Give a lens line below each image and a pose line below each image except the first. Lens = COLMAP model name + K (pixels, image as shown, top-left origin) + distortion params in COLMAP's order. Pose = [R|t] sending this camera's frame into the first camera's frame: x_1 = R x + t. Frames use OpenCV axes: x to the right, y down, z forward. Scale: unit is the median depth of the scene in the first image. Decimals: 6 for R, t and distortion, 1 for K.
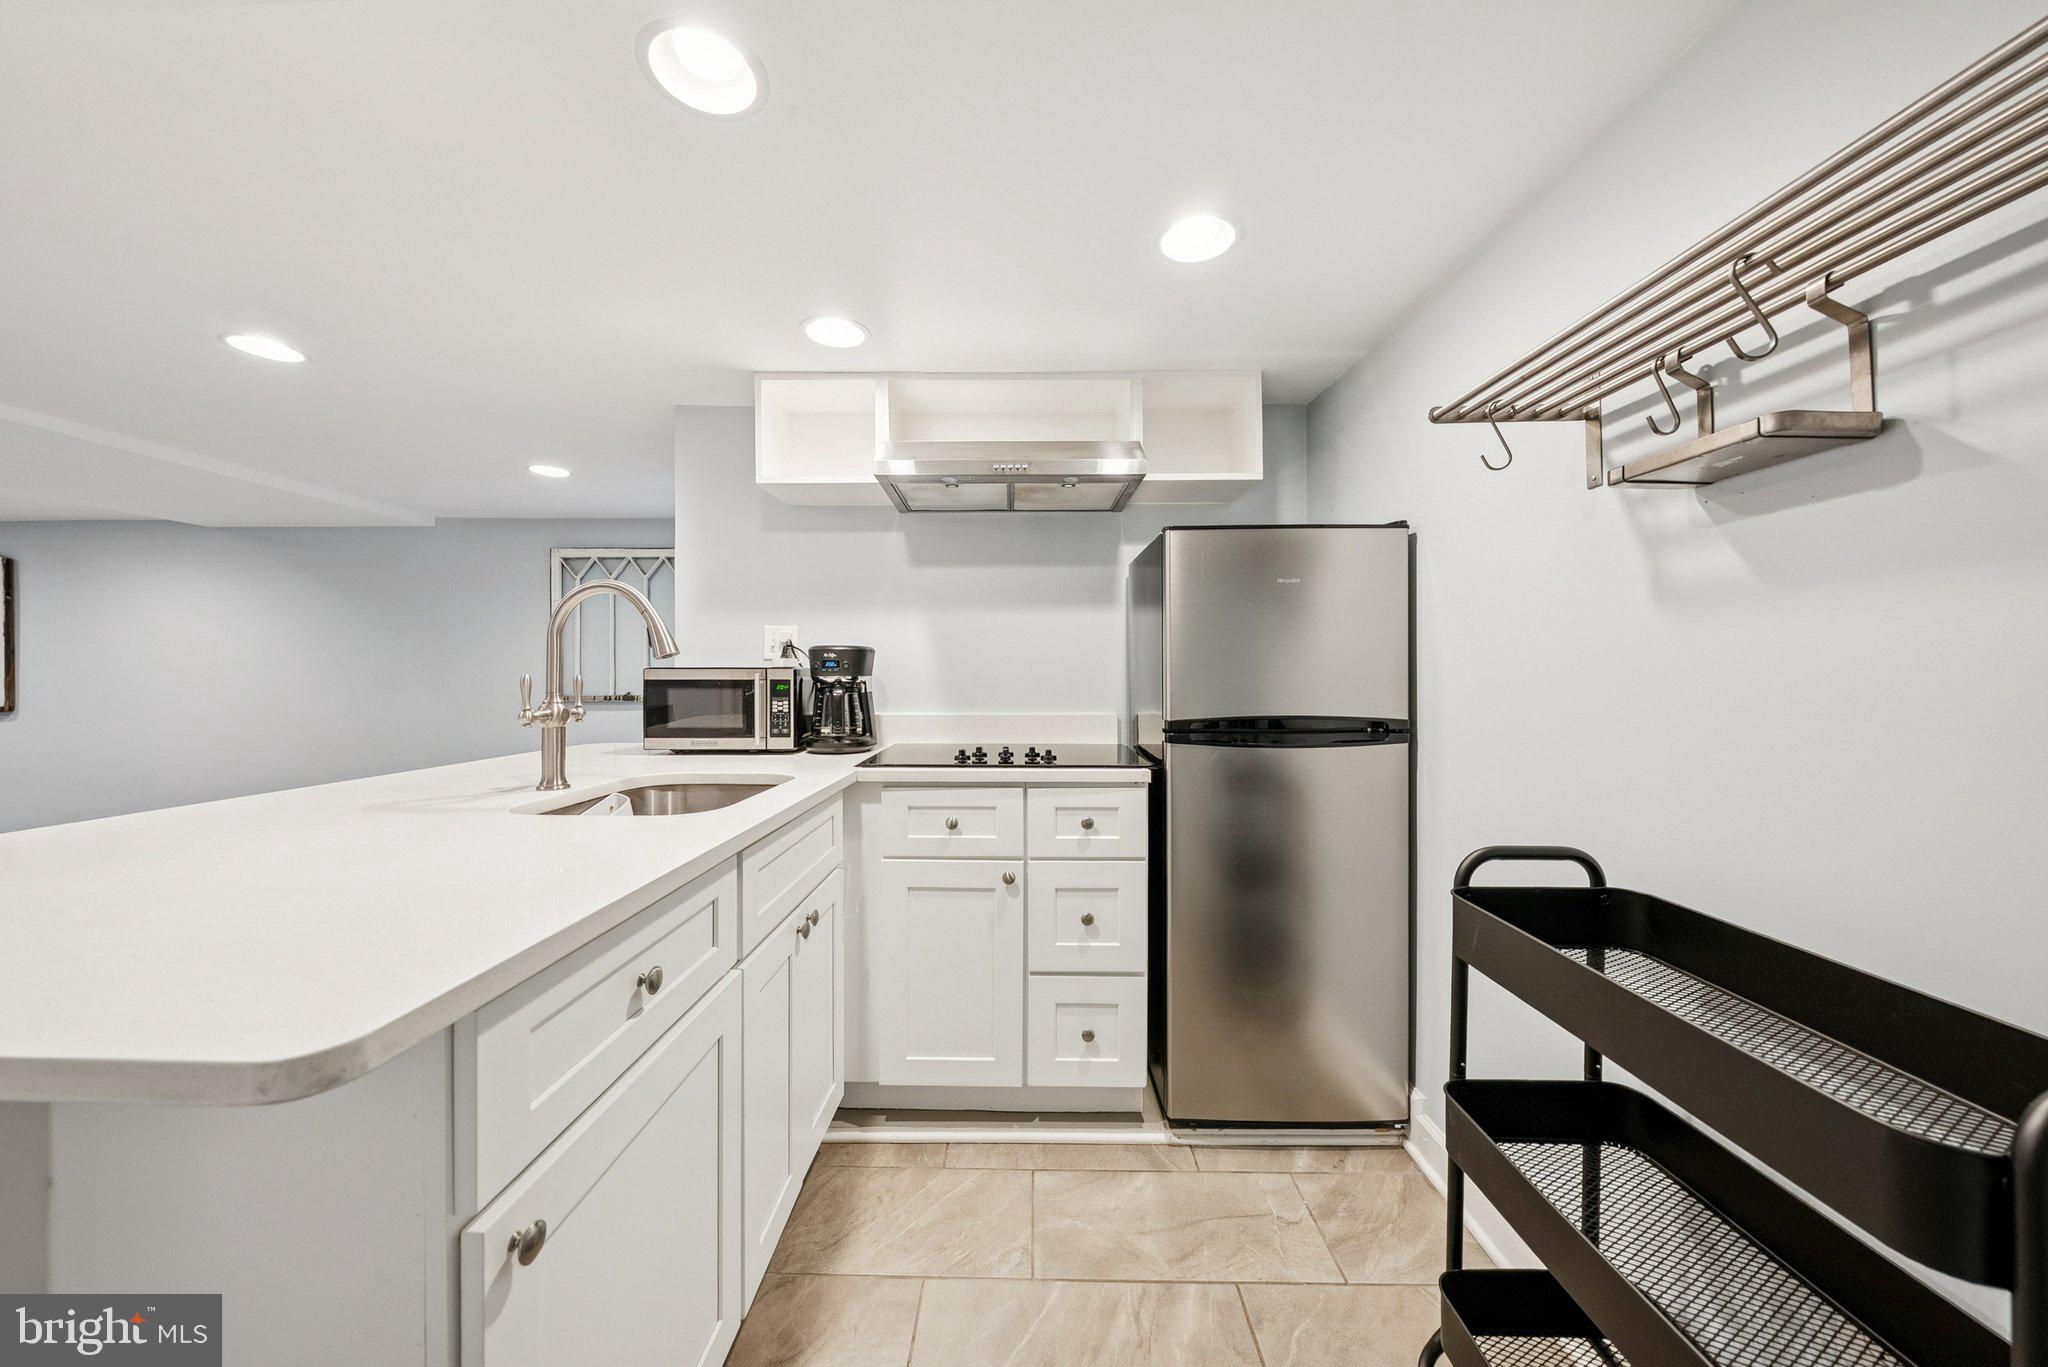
lens RADIAL K [[706.3, 0, 1012.1], [0, 706.3, 677.8], [0, 0, 1]] dist [-0.001684, -0.000069]
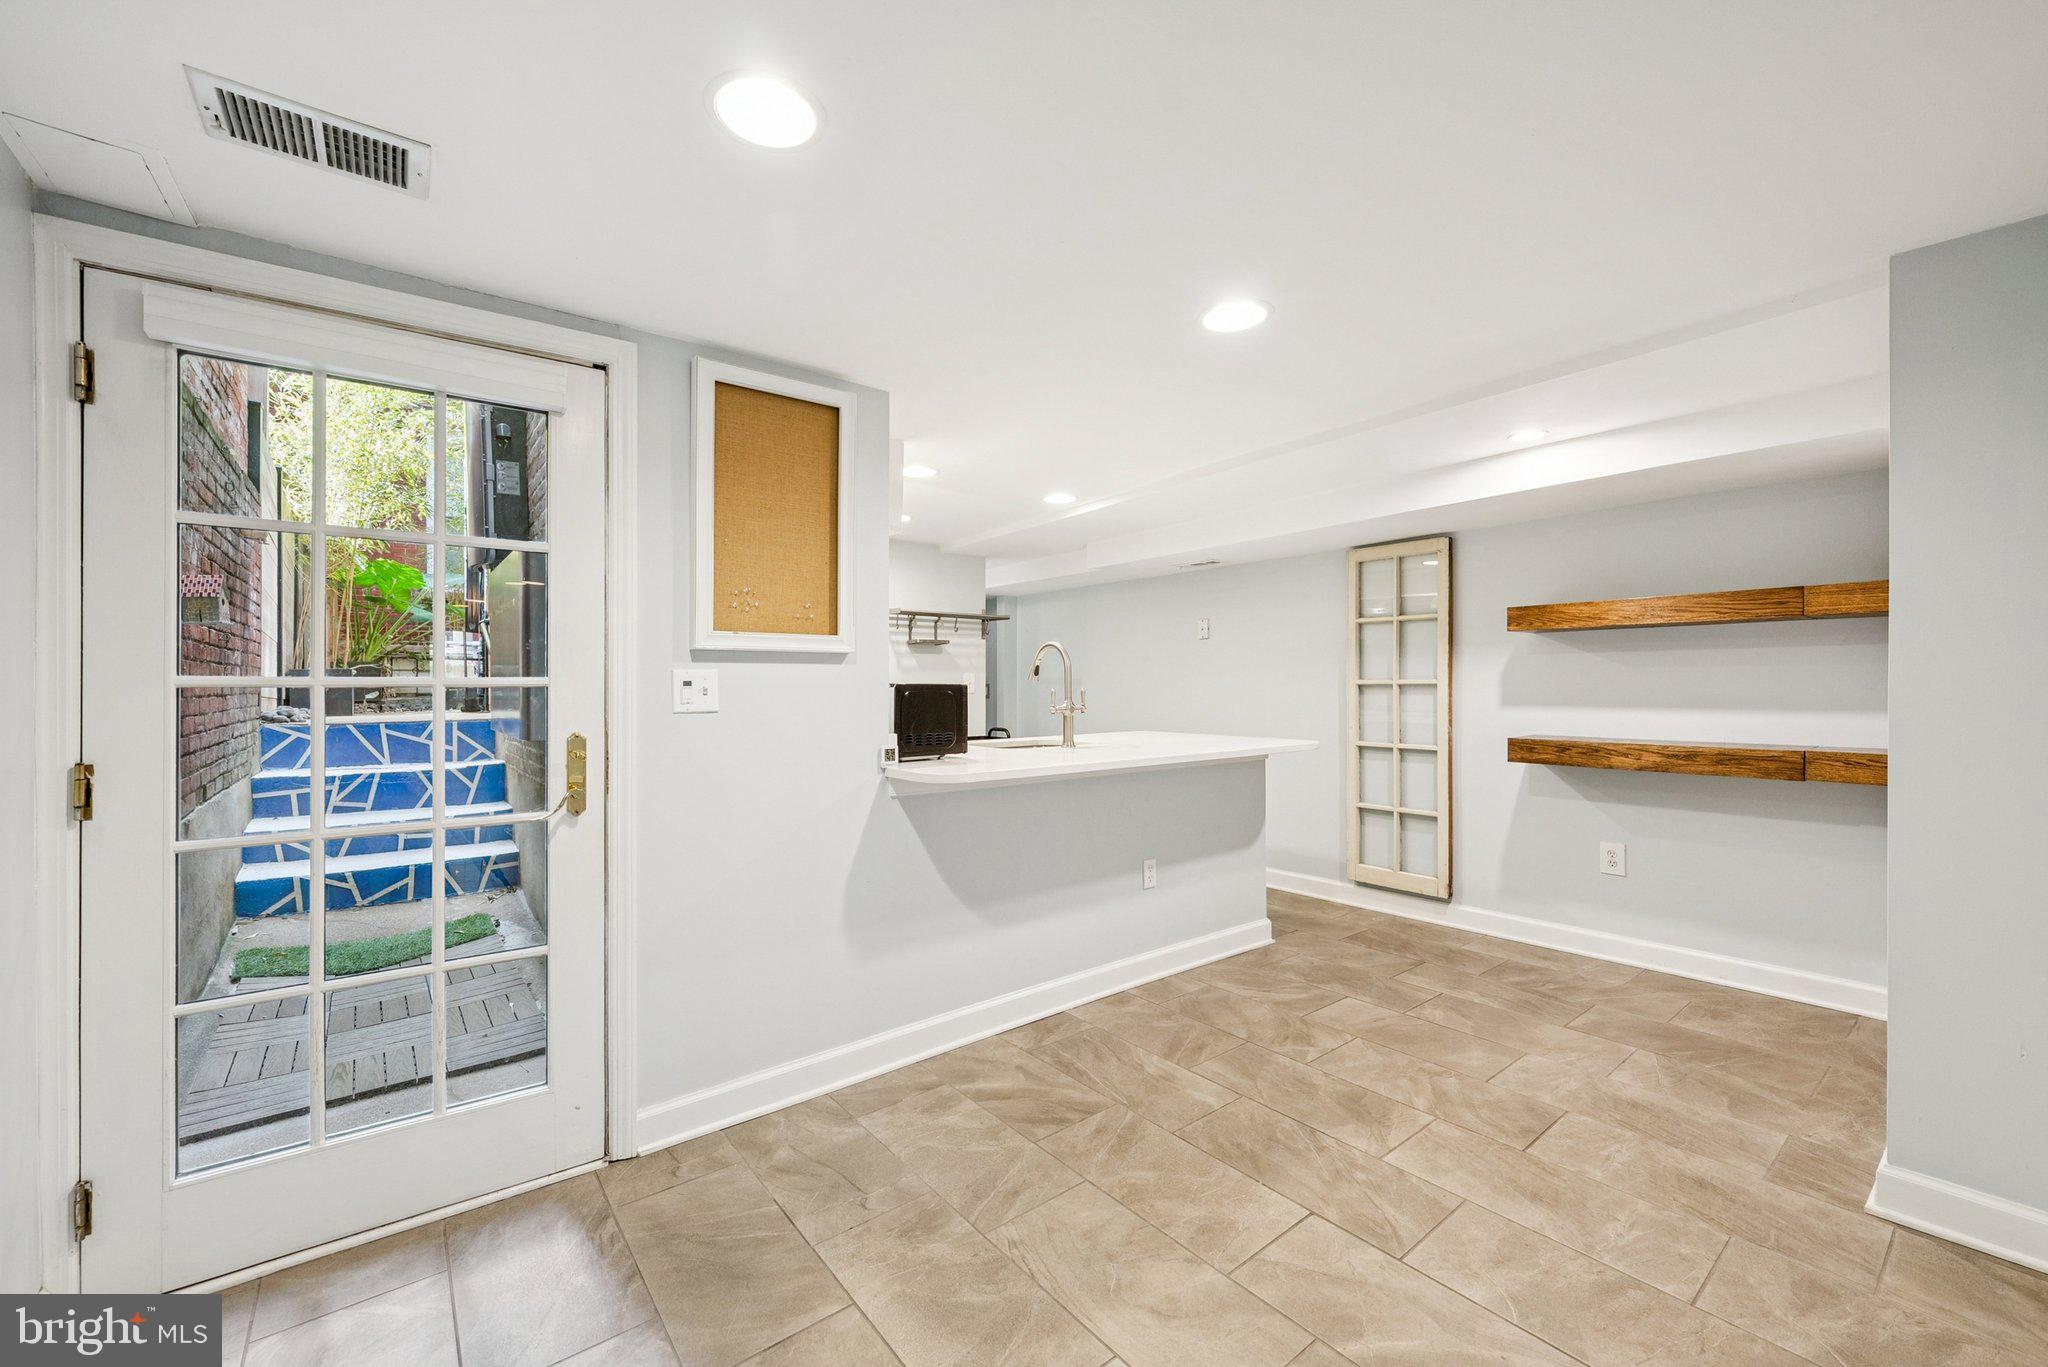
lens RADIAL K [[811.2, 0, 1016.2], [0, 811.2, 693.6], [0, 0, 1]] dist [0.001649, 0.000550]
pose [[-0.640282, -0.006909, 0.768109, -1.870446], [0.007698, 0.999852, 0.015410, -0.021230], [-0.768101, 0.015779, -0.640134, 2.092346]]
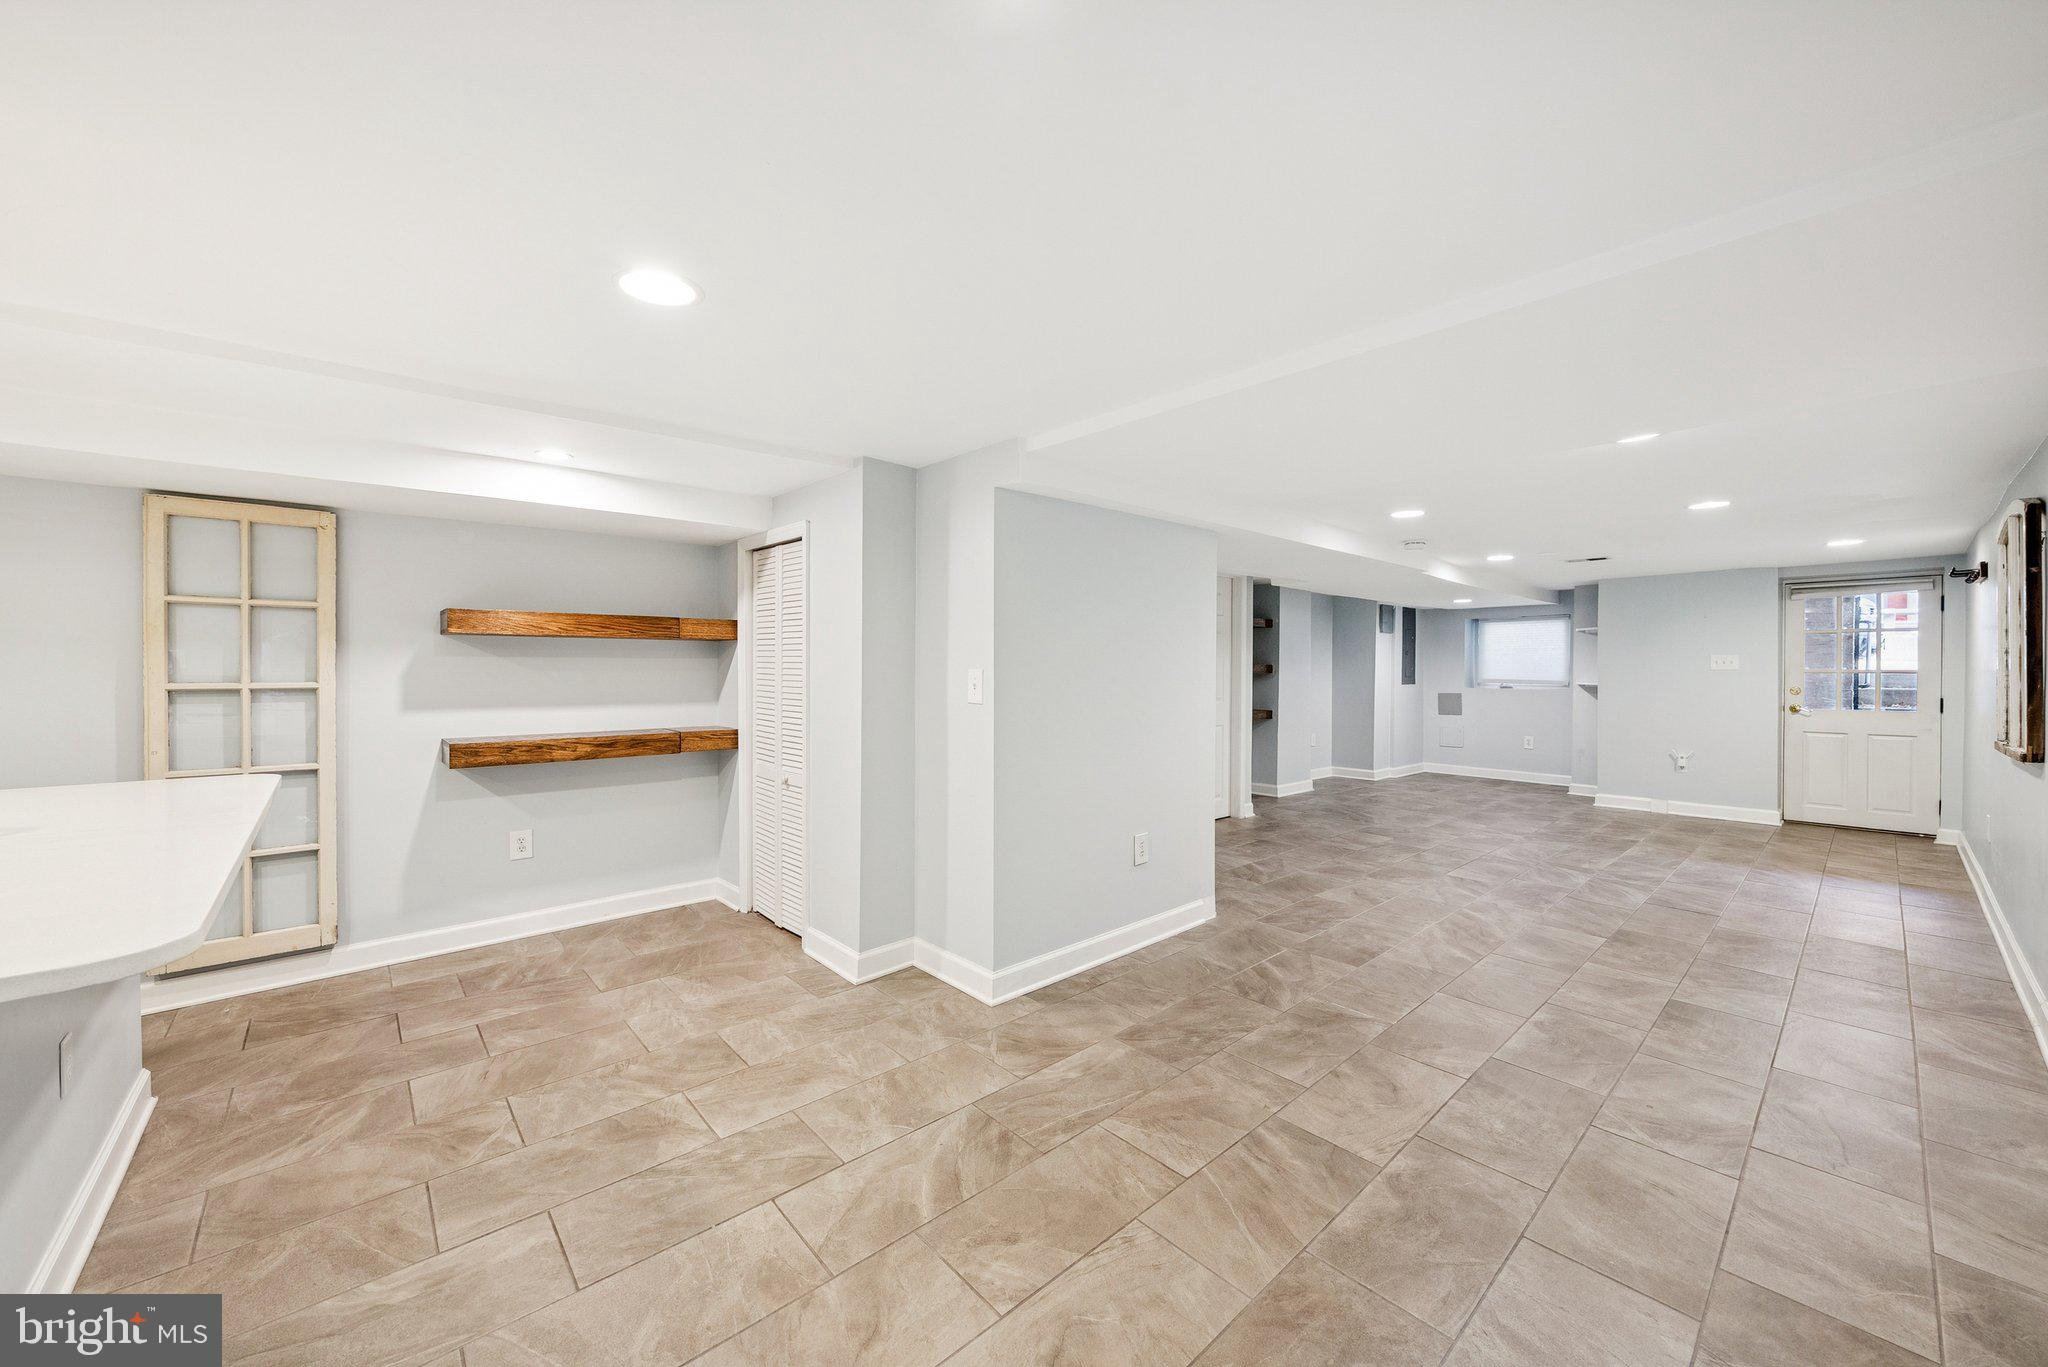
lens RADIAL K [[774.2, 0, 1015.6], [0, 774.2, 675.6], [0, 0, 1]] dist [-0.001792, -0.000275]
pose [[-0.730531, 0.005099, -0.682860, -0.861965], [-0.005825, 0.999889, 0.013697, -0.065456], [0.682855, 0.013984, -0.730420, 2.129222]]
